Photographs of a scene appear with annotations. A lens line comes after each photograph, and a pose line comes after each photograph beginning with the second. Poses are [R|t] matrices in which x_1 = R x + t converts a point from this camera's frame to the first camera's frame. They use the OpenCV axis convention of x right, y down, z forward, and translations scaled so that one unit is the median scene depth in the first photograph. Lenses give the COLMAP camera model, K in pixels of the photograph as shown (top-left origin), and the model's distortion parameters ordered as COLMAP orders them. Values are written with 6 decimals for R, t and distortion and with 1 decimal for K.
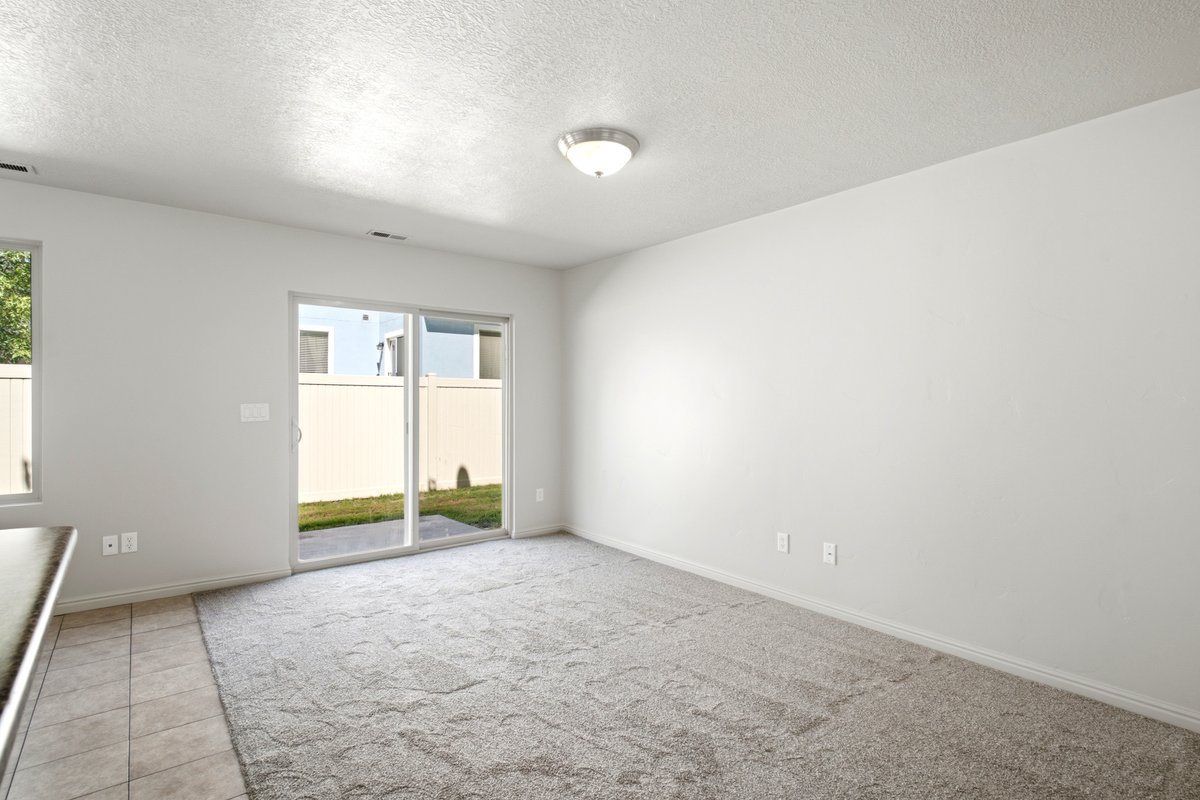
lens RADIAL K [[584.5, 0, 598.0], [0, 584.5, 408.4], [0, 0, 1]] dist [-0.000151, 0.000625]
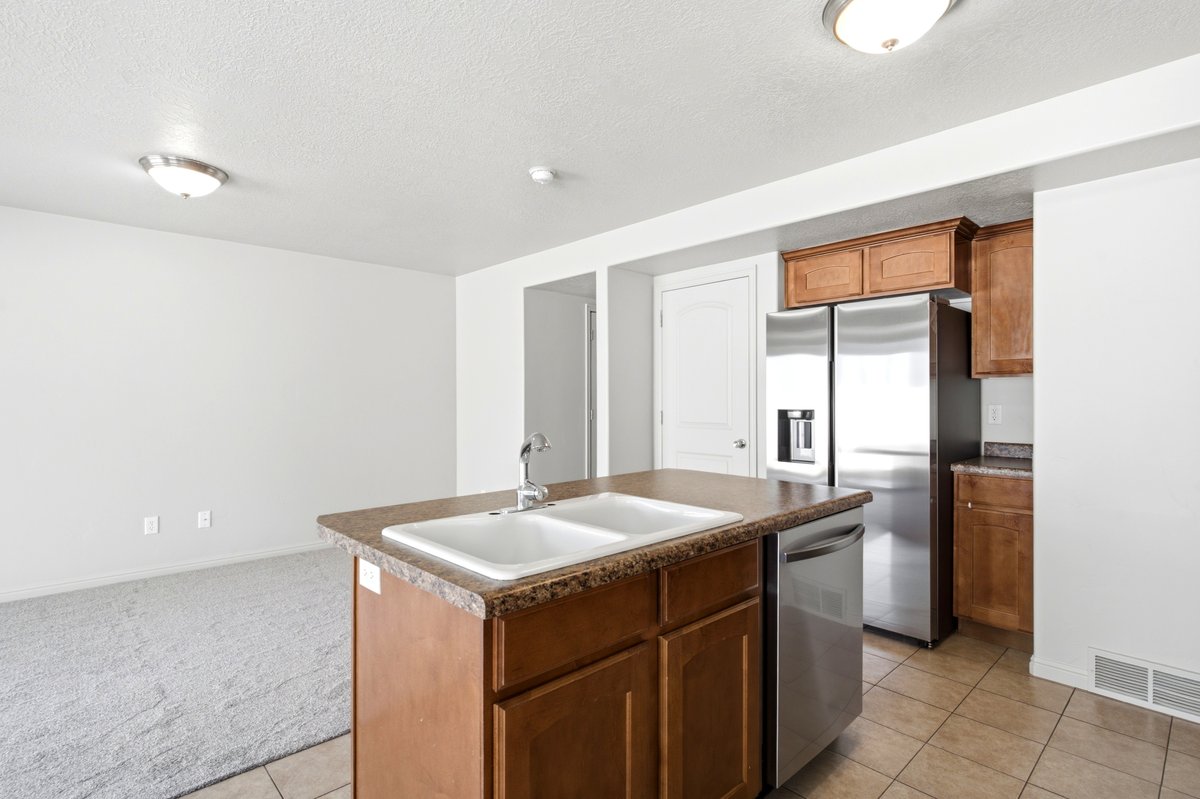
lens RADIAL K [[584.5, 0, 605.7], [0, 584.5, 401.5], [0, 0, 1]] dist [-0.000151, 0.000625]
pose [[-0.095639, -0.008733, 0.995378, -0.995316], [0.014624, 0.999841, 0.010178, -0.008187], [-0.995309, 0.015530, -0.095496, 0.265706]]
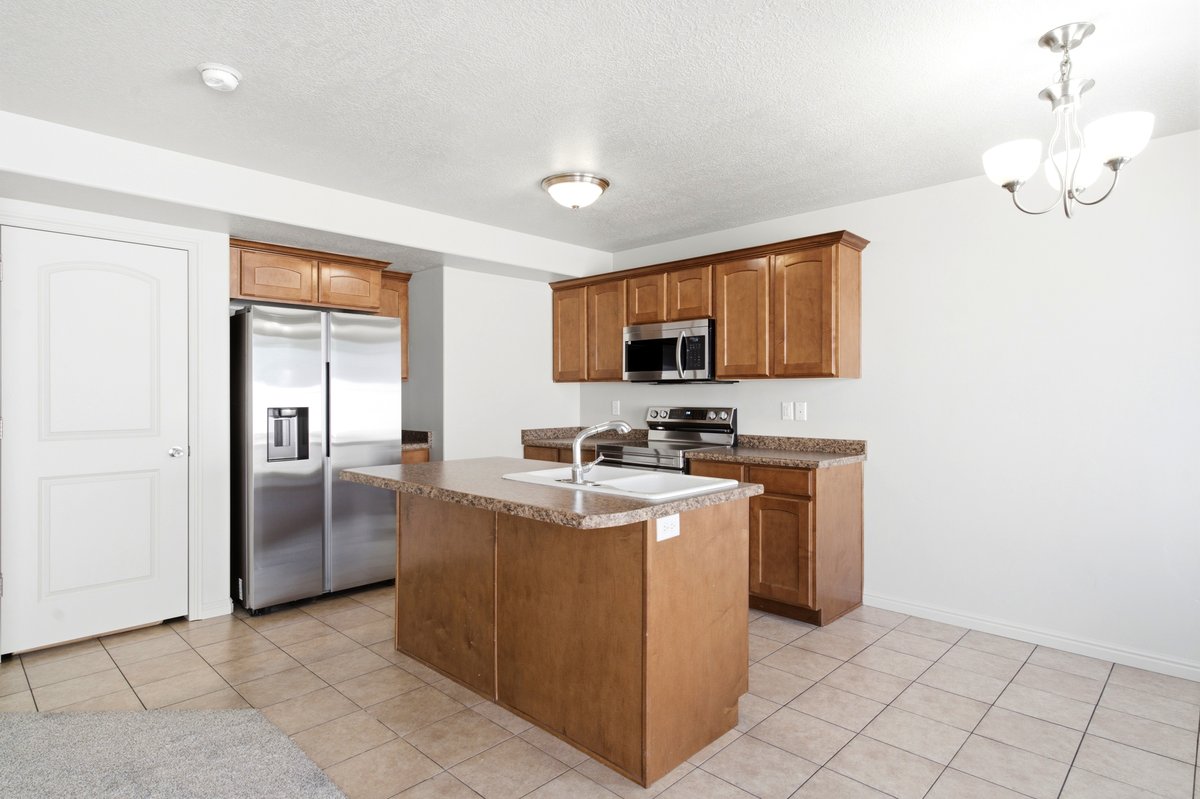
lens RADIAL K [[635.5, 0, 594.0], [0, 635.5, 396.9], [0, 0, 1]] dist [0.018360, -0.002822]
pose [[-0.991312, -0.003198, -0.131492, -0.367726], [-0.005444, 0.999845, 0.016726, -0.019317], [0.131418, 0.017296, -0.991176, 1.047672]]
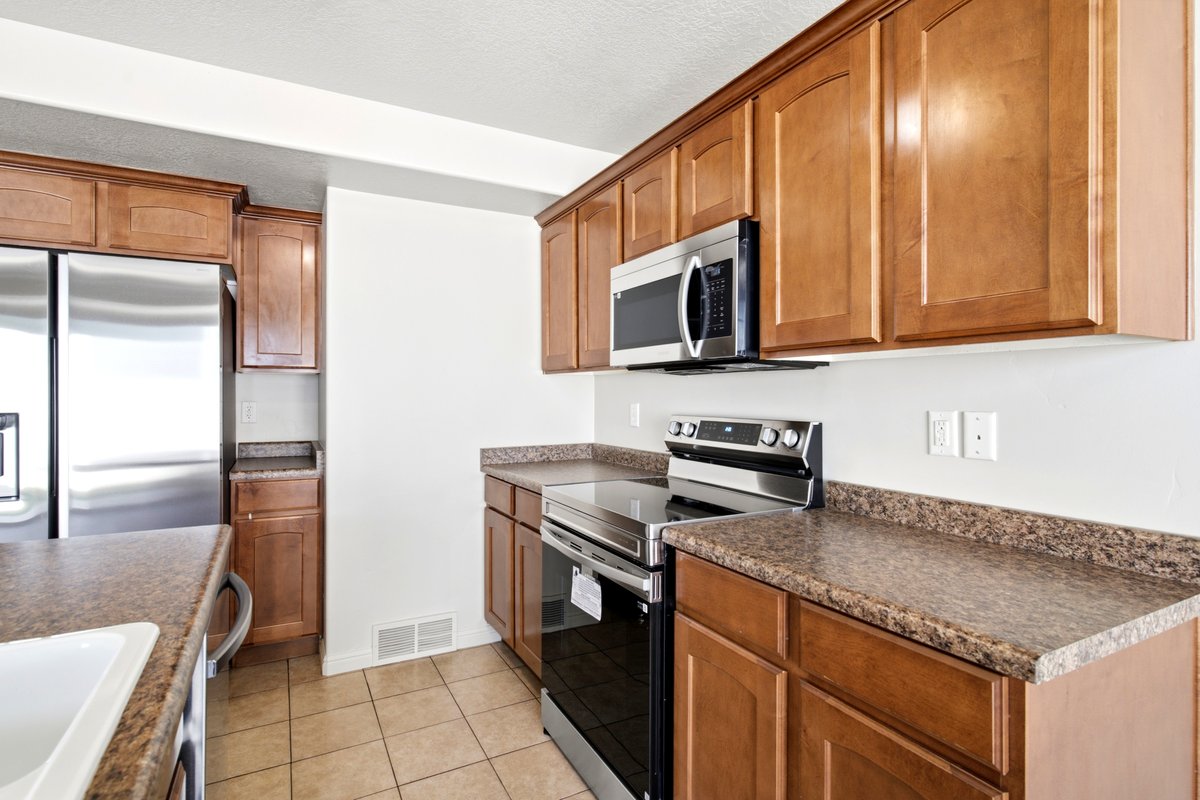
lens RADIAL K [[584.5, 0, 595.9], [0, 584.5, 395.2], [0, 0, 1]] dist [-0.000151, 0.000625]
pose [[-0.985465, -0.004579, 0.169818, -0.733903], [-0.001719, 0.999854, 0.016985, -0.009562], [-0.169871, 0.016446, -0.985329, 0.325570]]
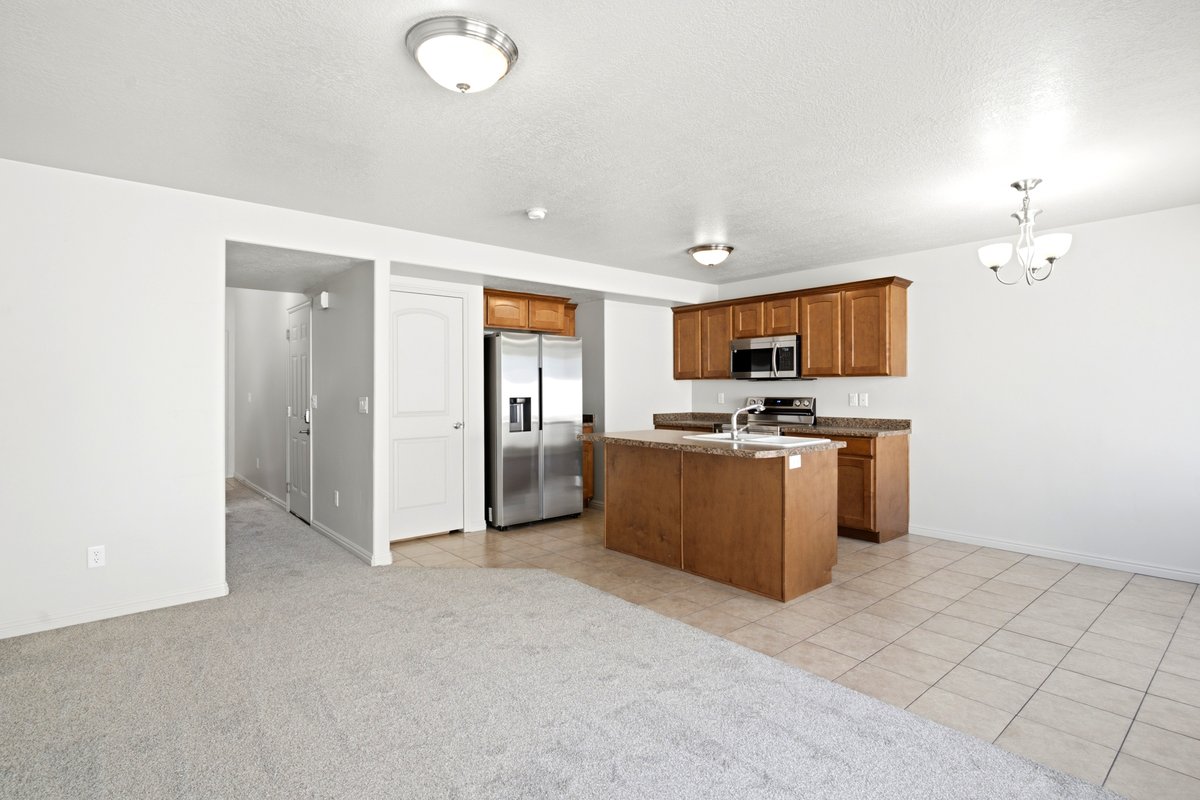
lens RADIAL K [[584.5, 0, 597.9], [0, 584.5, 392.8], [0, 0, 1]] dist [-0.000151, 0.000625]
pose [[-0.999139, 0.000253, -0.041481, -0.119655], [-0.000539, 0.999818, 0.019079, -0.022405], [0.041478, 0.019085, -0.998957, 1.473473]]
